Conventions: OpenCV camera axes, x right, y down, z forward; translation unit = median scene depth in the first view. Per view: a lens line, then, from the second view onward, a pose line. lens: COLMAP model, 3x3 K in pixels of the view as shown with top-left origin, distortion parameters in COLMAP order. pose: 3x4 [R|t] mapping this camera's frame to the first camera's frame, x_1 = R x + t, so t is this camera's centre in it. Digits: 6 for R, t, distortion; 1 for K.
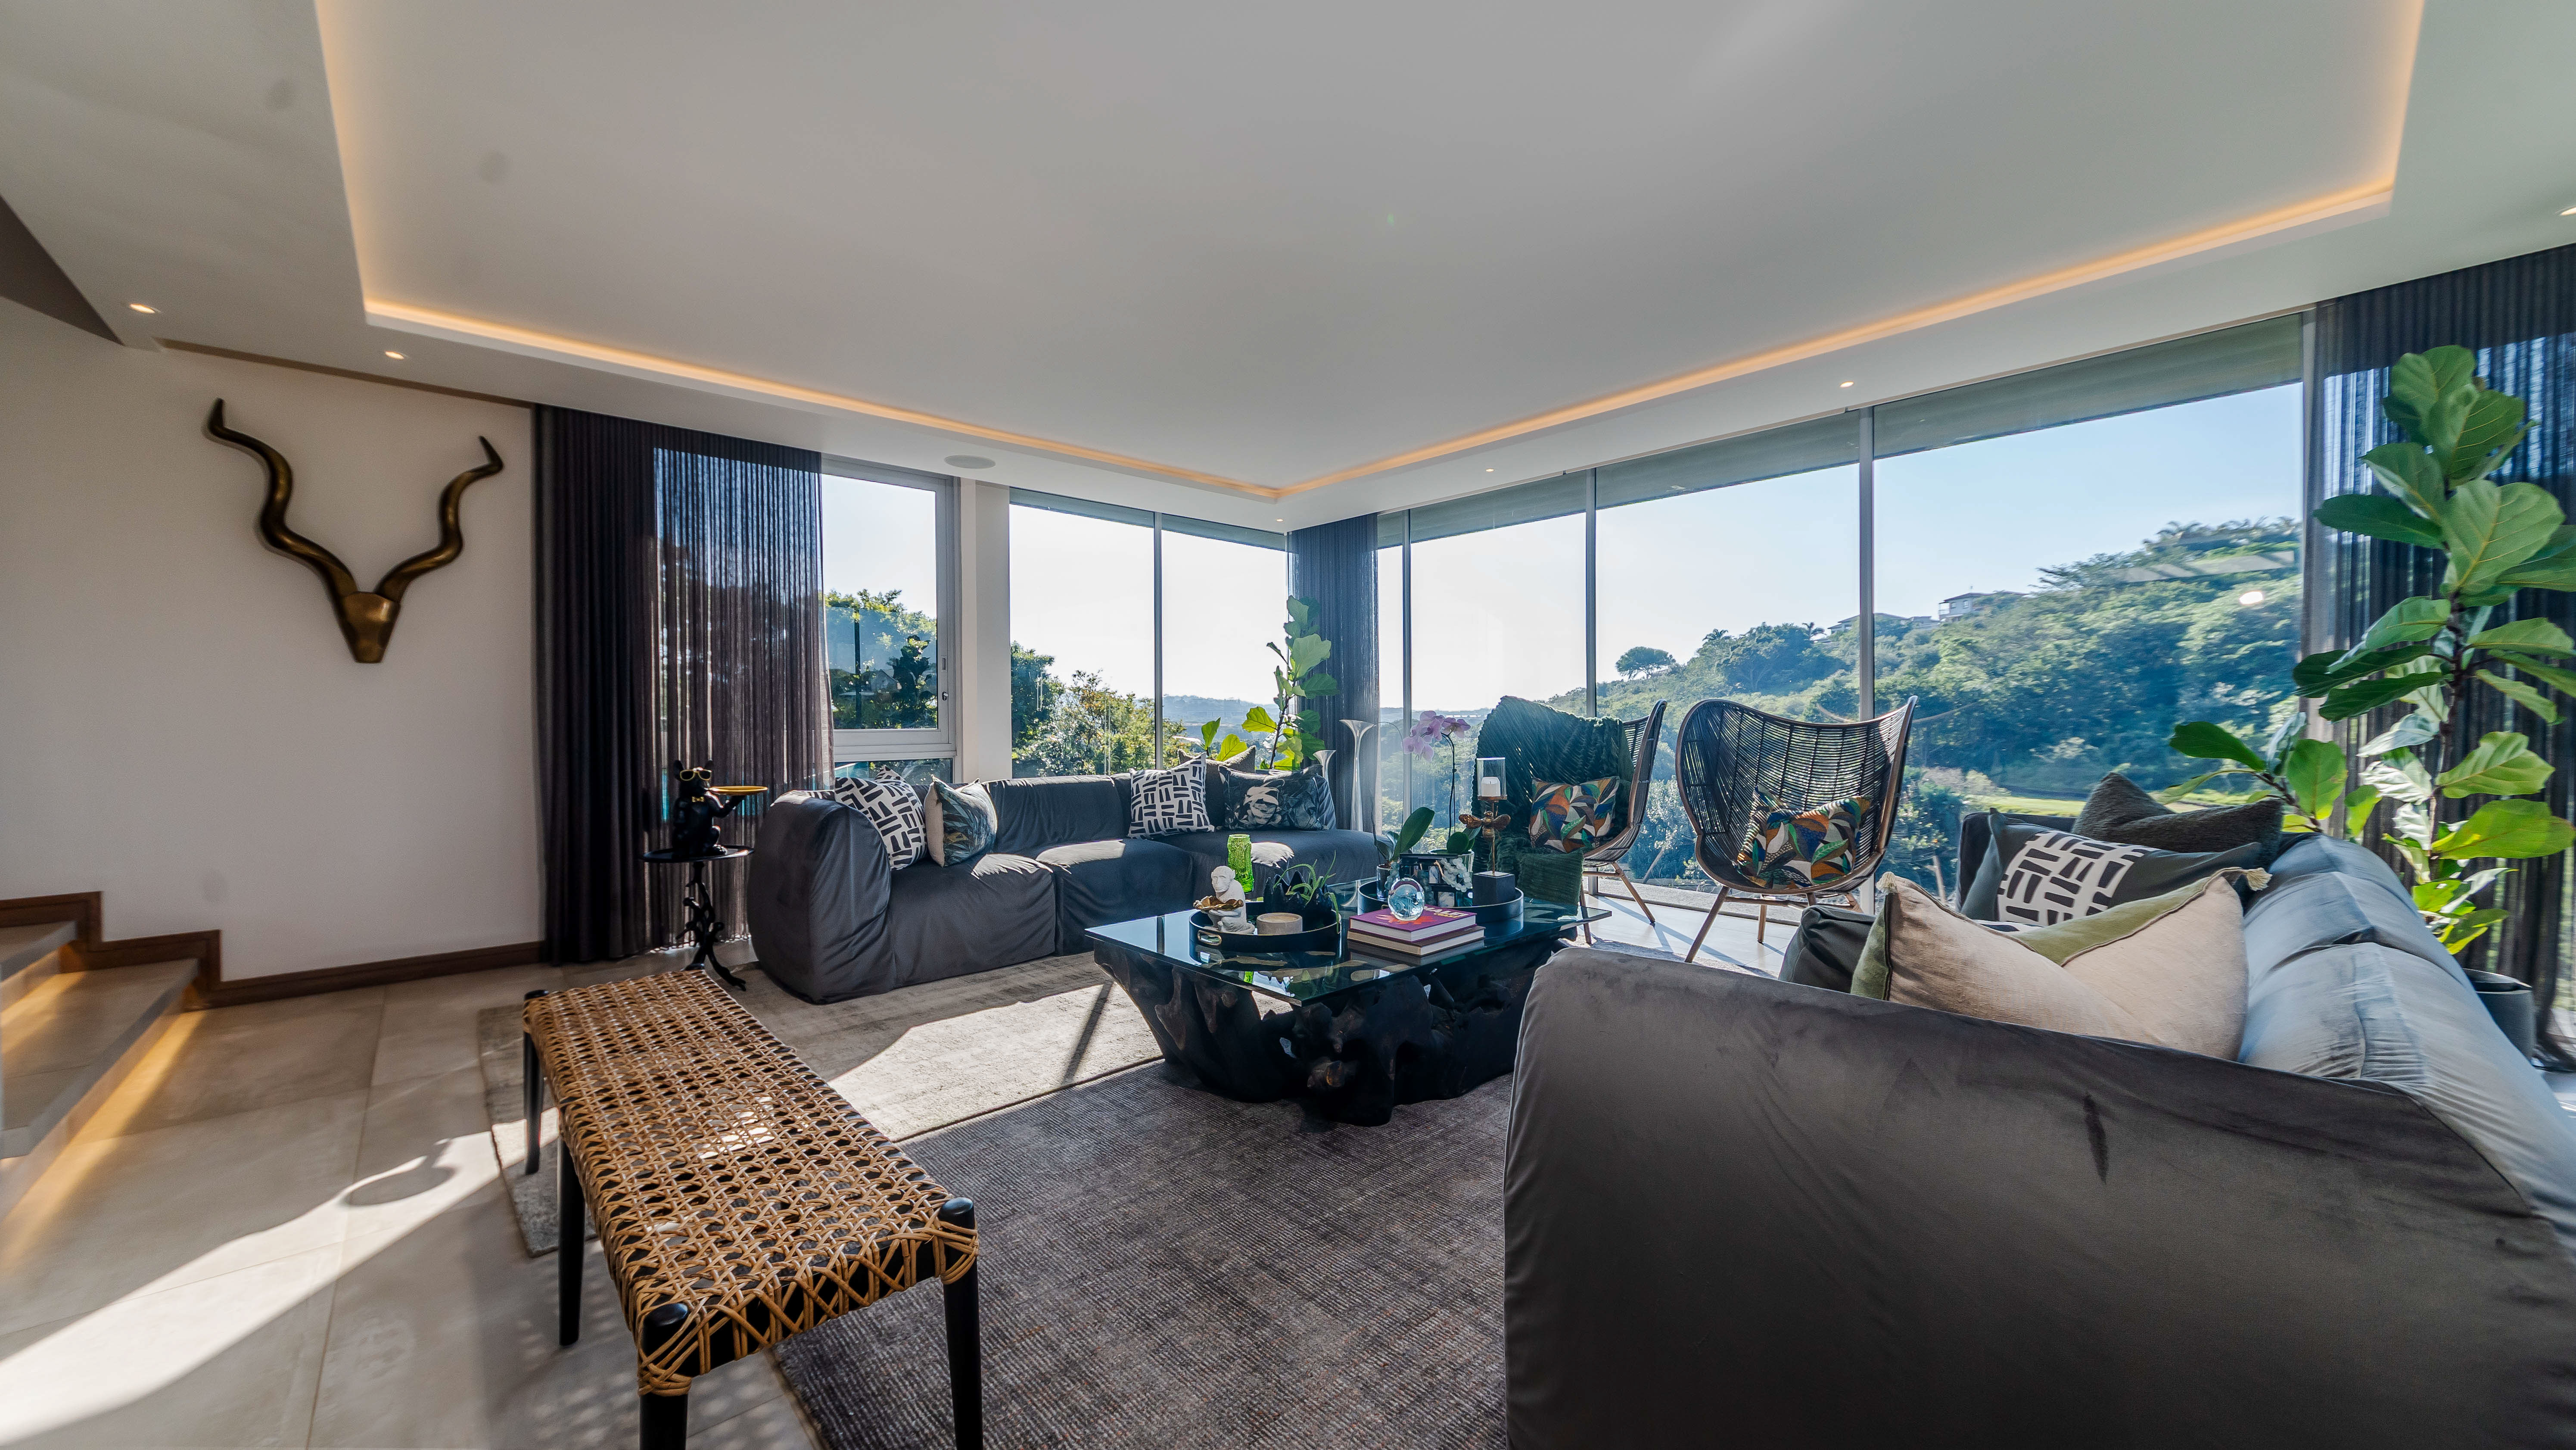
lens RADIAL K [[920.9, 0, 1280.0], [0, 920.9, 719.0], [0, 0, 1]] dist [0.002047, -0.000019]
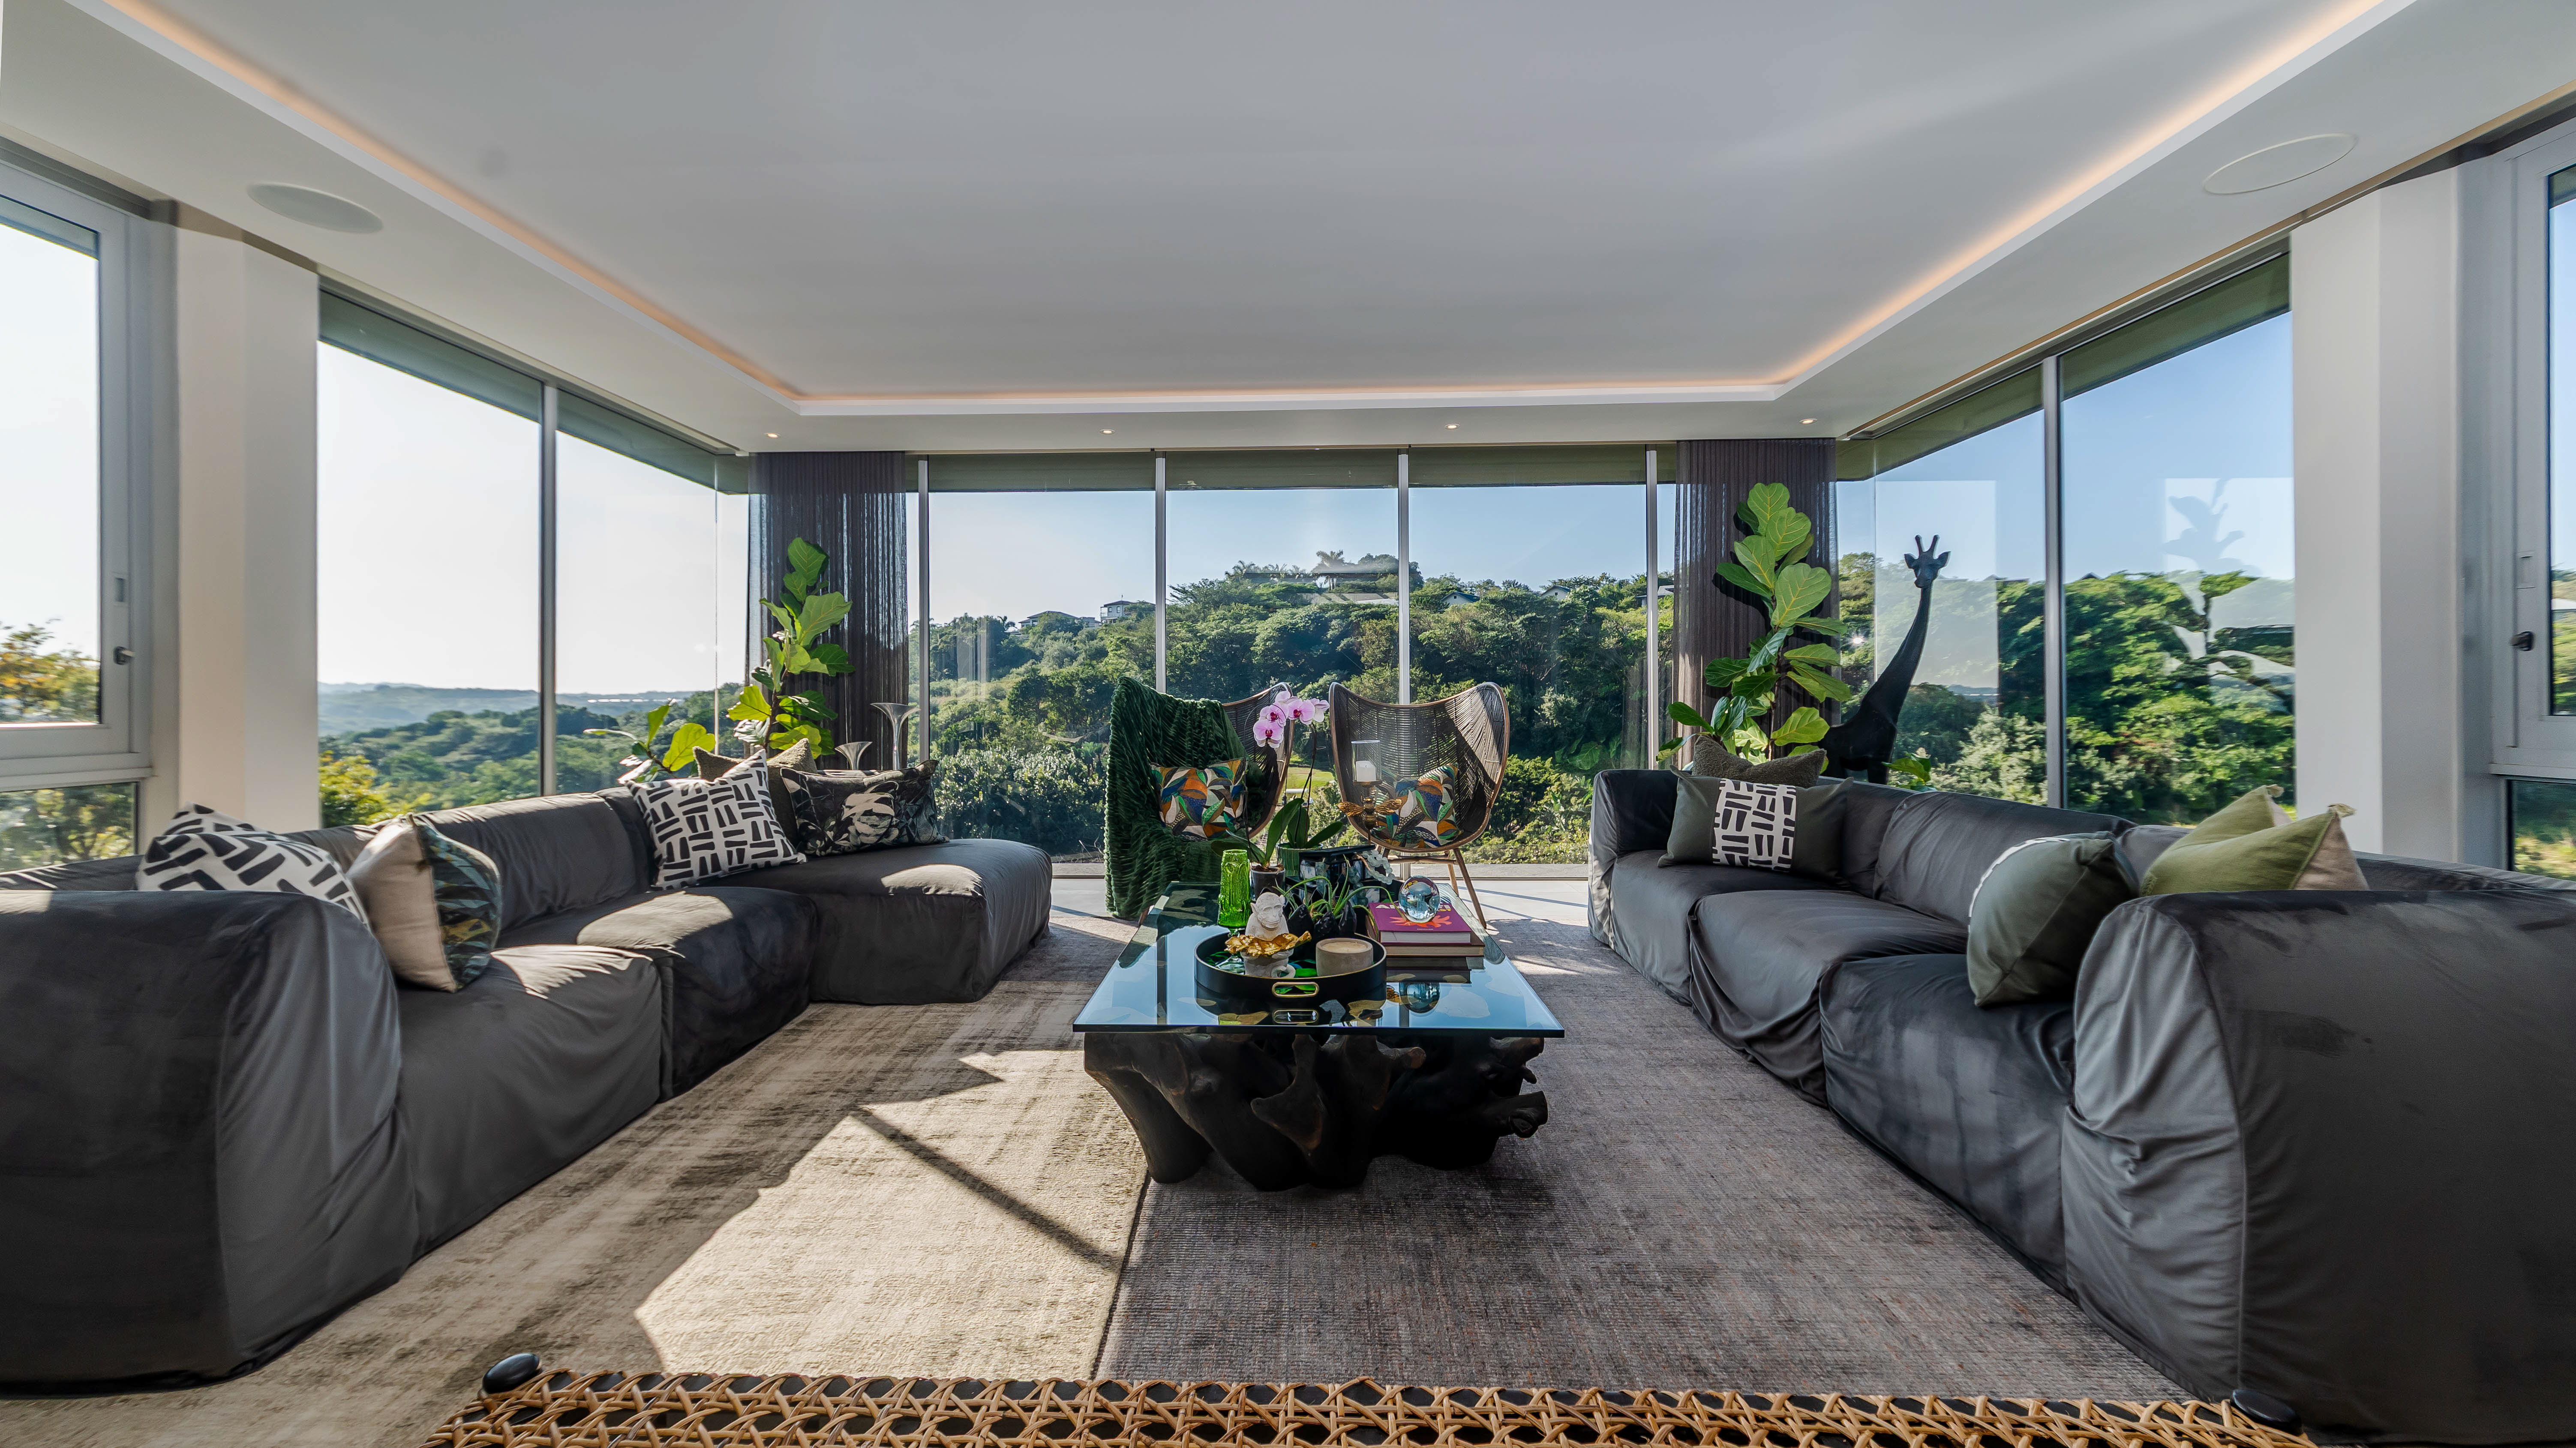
lens RADIAL K [[922.6, 0, 1271.8], [0, 922.6, 695.1], [0, 0, 1]] dist [0.001286, -0.000163]
pose [[0.696903, 0.004371, 0.717152, -0.410042], [0.001727, 0.999968, -0.007774, 0.001275], [-0.717163, 0.006656, 0.696874, 0.313226]]
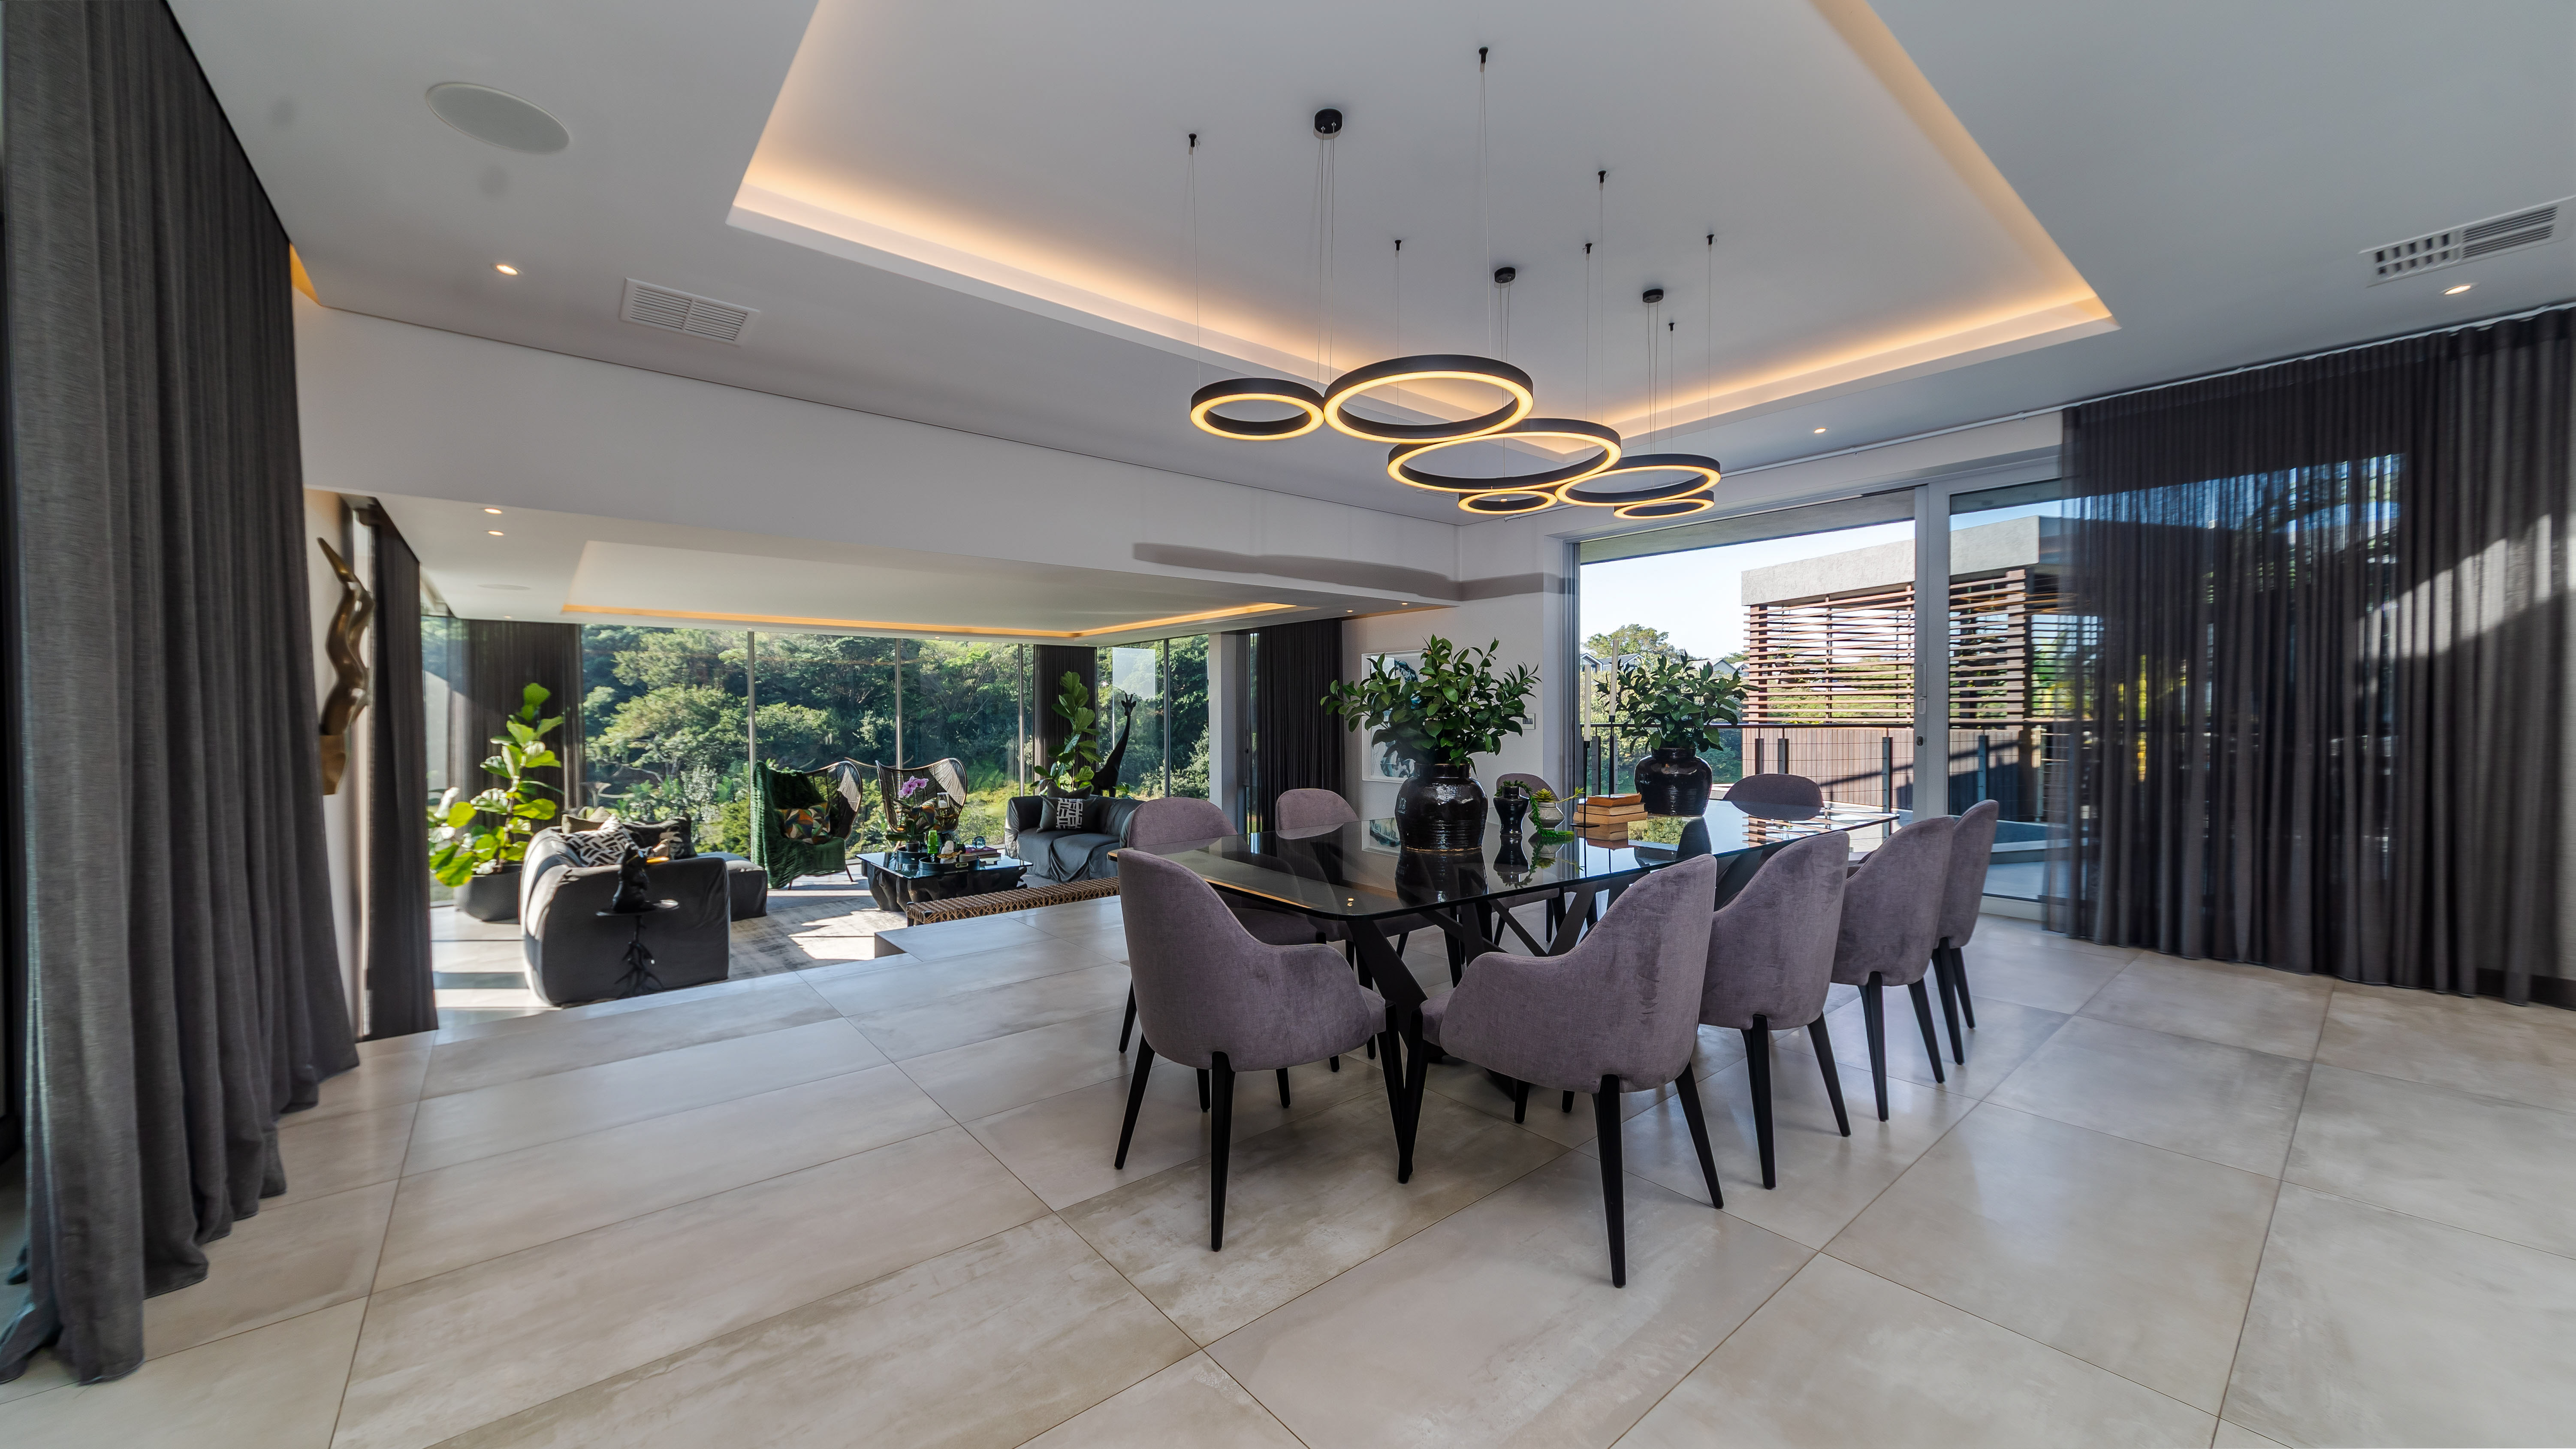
lens RADIAL K [[922.8, 0, 1271.8], [0, 922.8, 695.6], [0, 0, 1]] dist [0.001286, -0.000163]
pose [[0.050937, 0.020690, 0.998488, -1.836929], [0.008659, 0.999739, -0.021157, -0.133747], [-0.998664, 0.009724, 0.050744, -0.053552]]
